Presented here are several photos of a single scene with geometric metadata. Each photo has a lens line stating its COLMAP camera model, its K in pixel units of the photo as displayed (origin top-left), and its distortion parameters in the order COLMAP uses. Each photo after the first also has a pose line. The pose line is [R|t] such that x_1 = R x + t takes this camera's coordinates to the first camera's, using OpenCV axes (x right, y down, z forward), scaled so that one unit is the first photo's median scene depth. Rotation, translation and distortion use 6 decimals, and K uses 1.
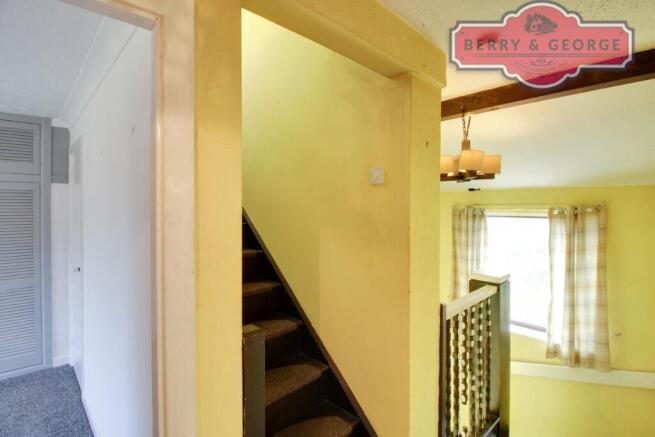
lens RADIAL K [[305.1, 0, 323.1], [0, 305.1, 214.6], [0, 0, 1]] dist [-0.013741, -0.002739]
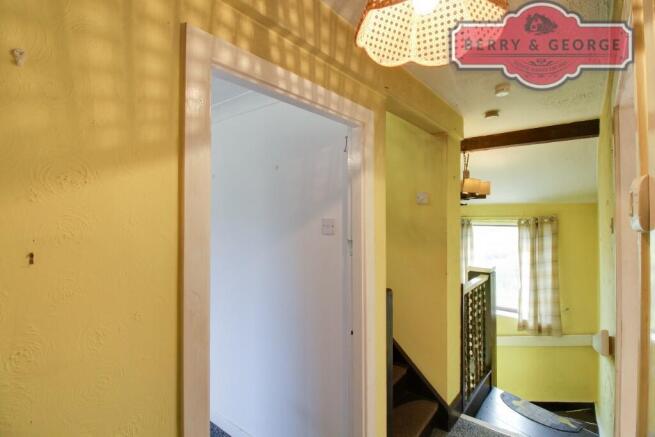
lens RADIAL K [[305.1, 0, 331.5], [0, 305.1, 218.3], [0, 0, 1]] dist [-0.013741, -0.002739]
pose [[0.991582, 0.000205, 0.129478, -0.280127], [0.002630, 0.999761, -0.021724, 0.002950], [-0.129451, 0.021882, 0.991344, -0.259511]]
